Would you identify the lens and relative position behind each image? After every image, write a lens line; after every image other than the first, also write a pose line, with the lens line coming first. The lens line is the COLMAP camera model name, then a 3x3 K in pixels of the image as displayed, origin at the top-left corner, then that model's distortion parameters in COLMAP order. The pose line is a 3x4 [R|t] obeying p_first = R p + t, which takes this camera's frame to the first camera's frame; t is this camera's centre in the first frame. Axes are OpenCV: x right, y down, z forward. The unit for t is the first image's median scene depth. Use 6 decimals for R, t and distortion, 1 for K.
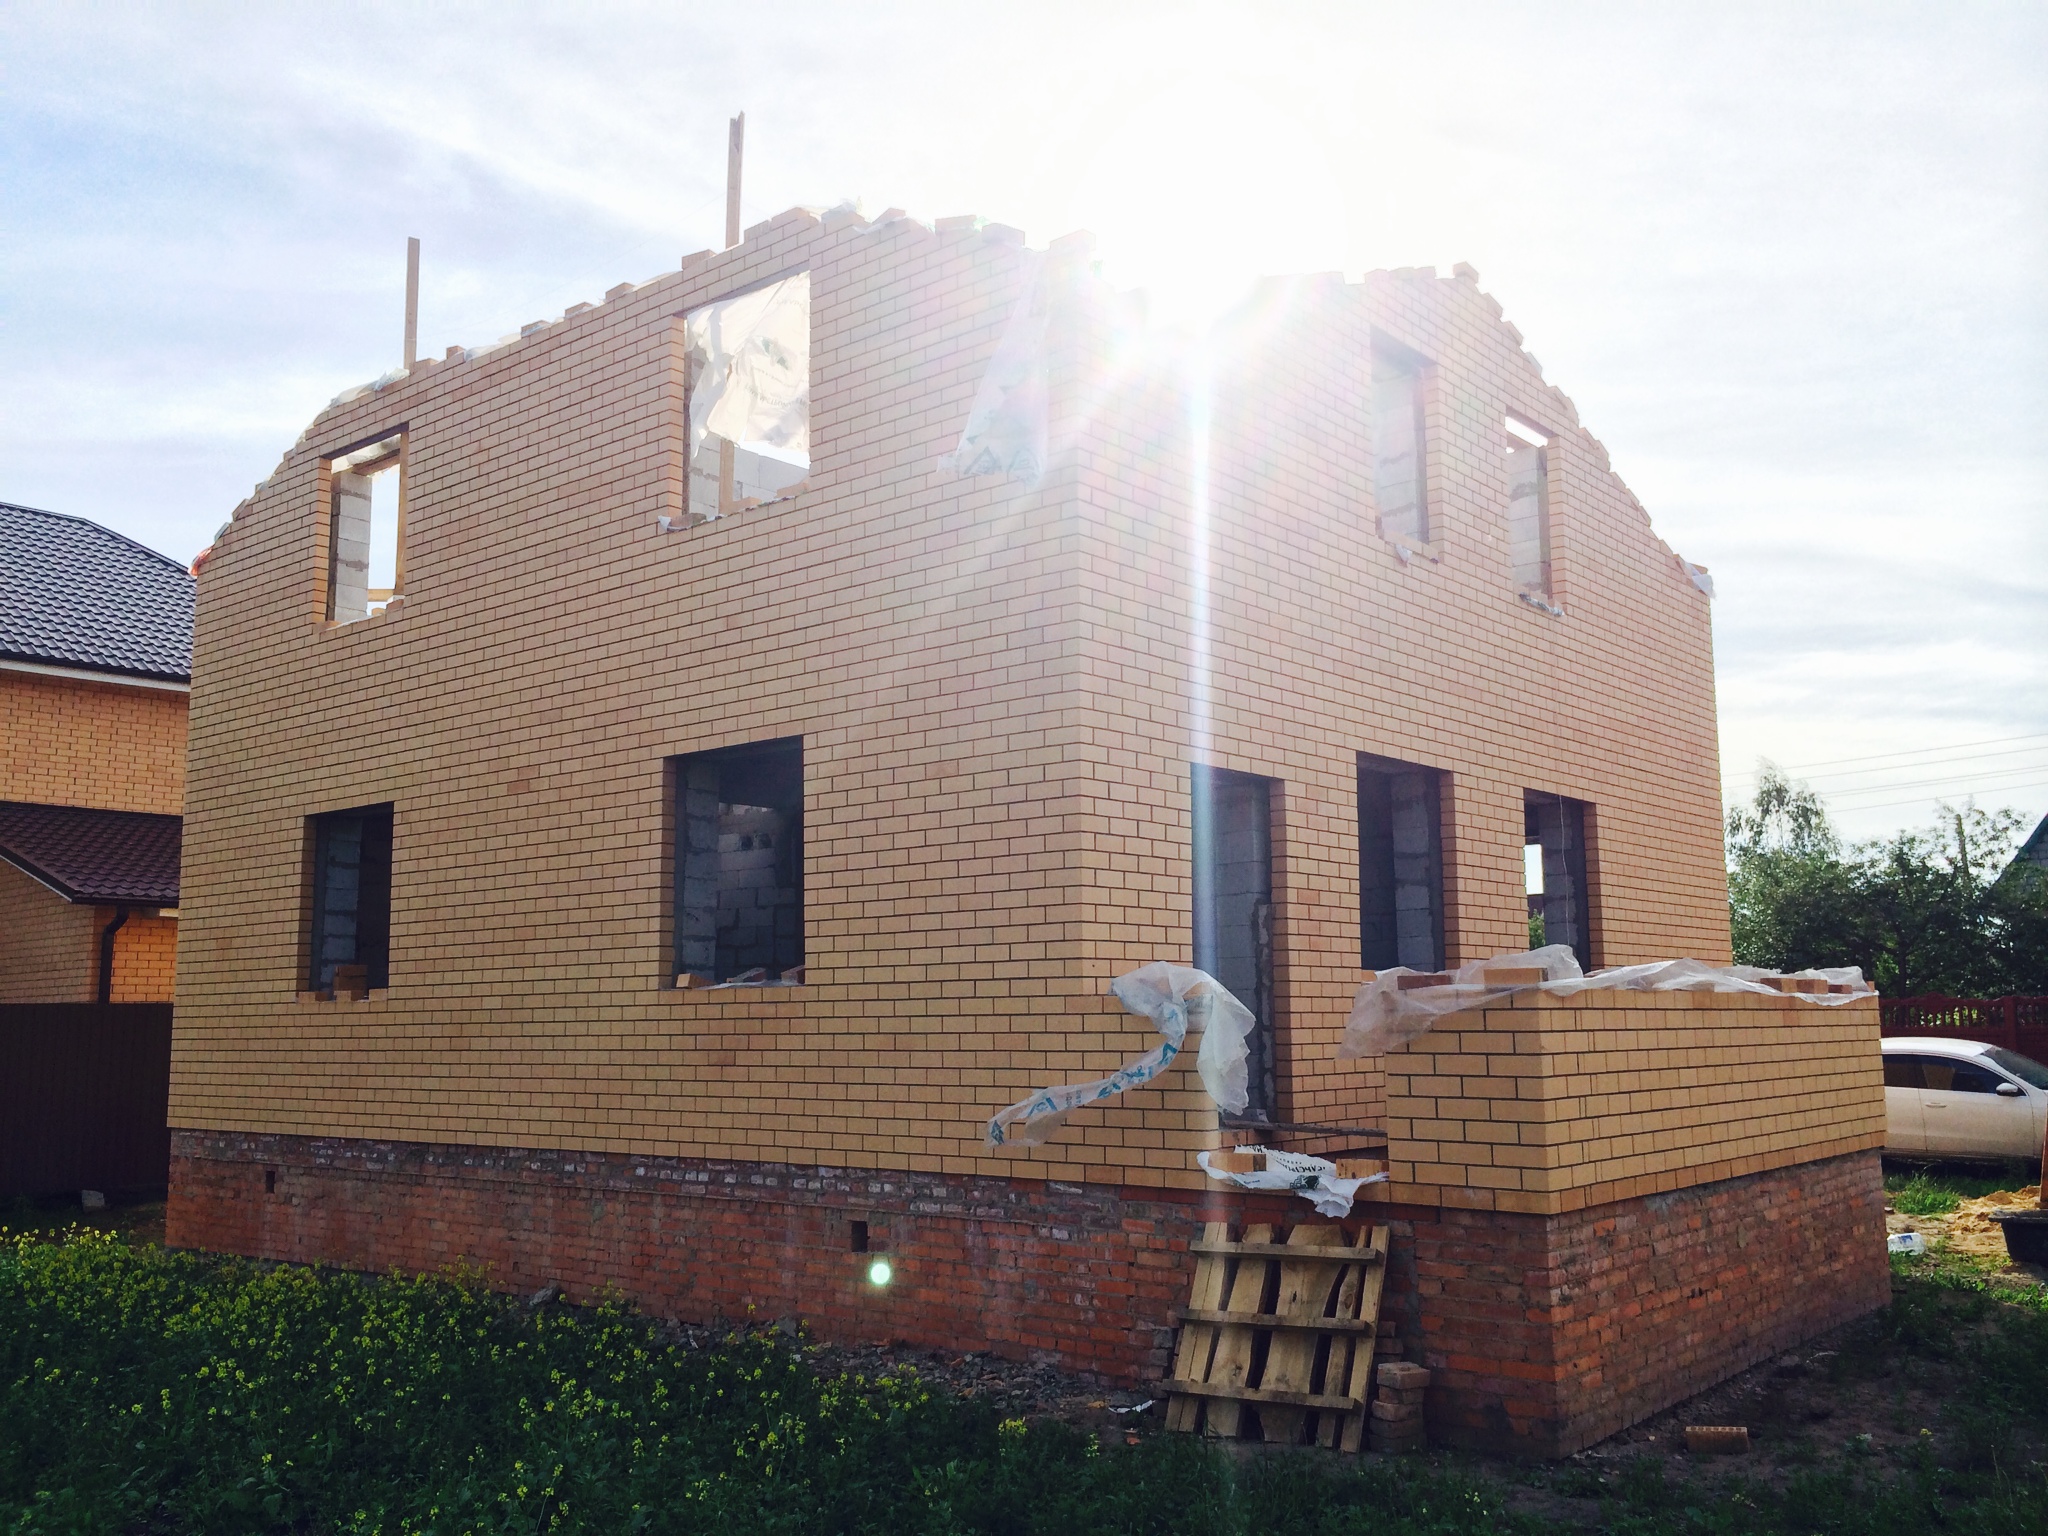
lens RADIAL K [[1770.6, 0, 1025.0], [0, 1770.6, 772.6], [0, 0, 1]] dist [0.027980, -0.009125]
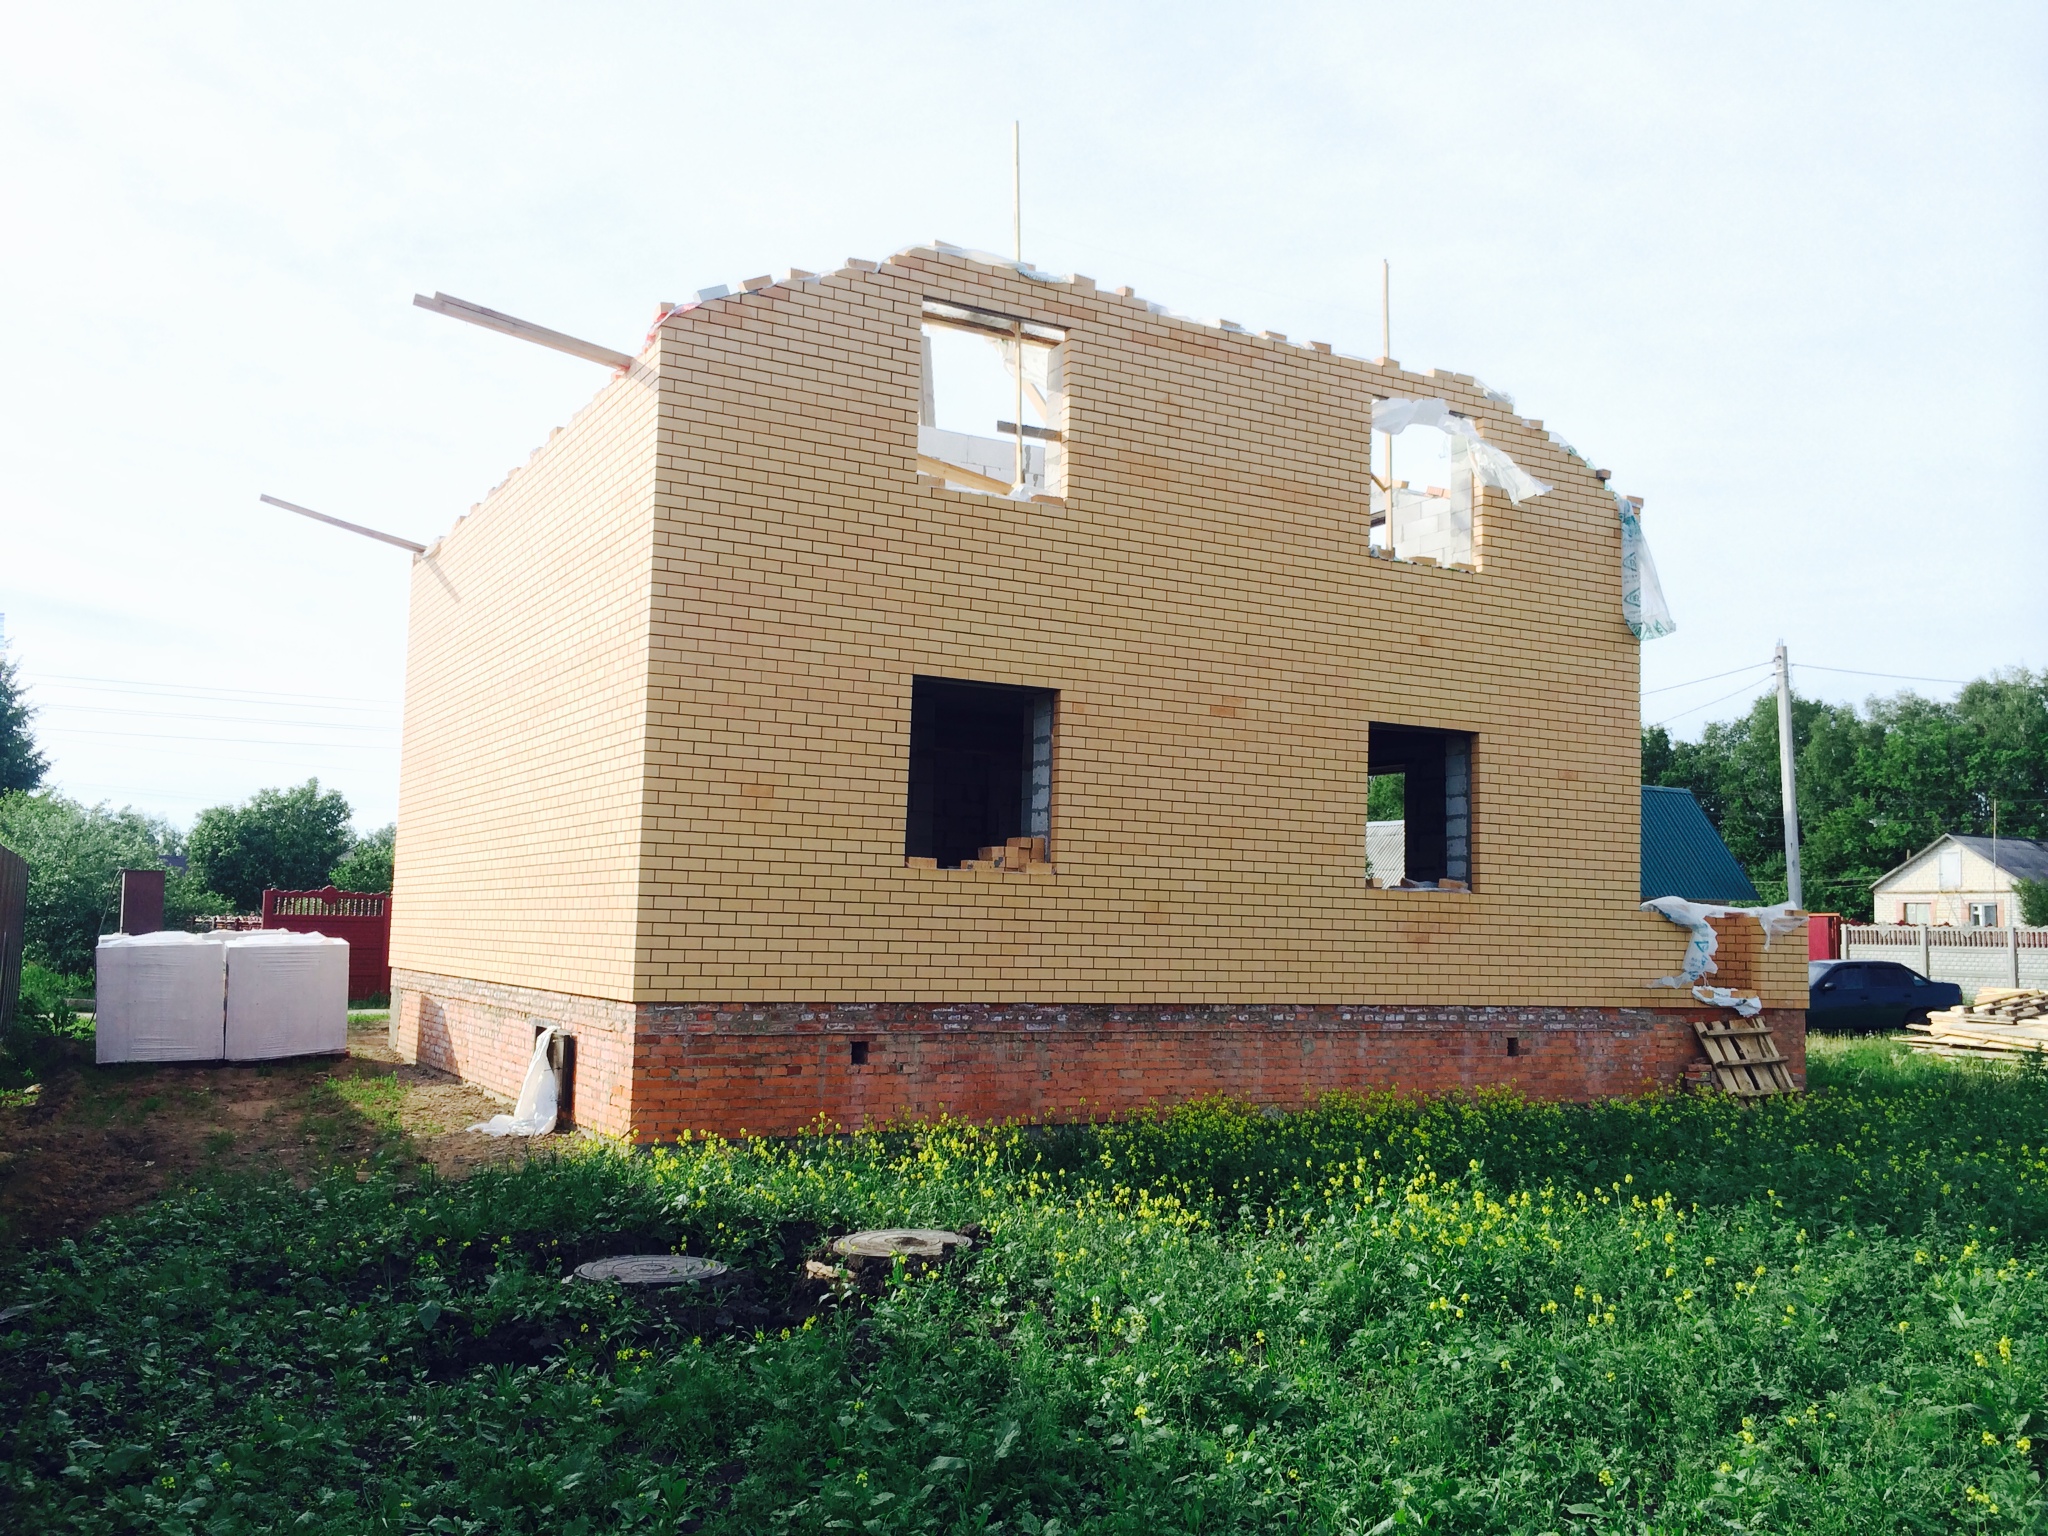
lens RADIAL K [[1770.6, 0, 1023.3], [0, 1770.6, 765.3], [0, 0, 1]] dist [0.027980, -0.009125]
pose [[0.355657, 0.104967, 0.928703, -1.636491], [-0.163710, 0.985307, -0.048670, 0.141546], [-0.920167, -0.134728, 0.367616, 0.758874]]
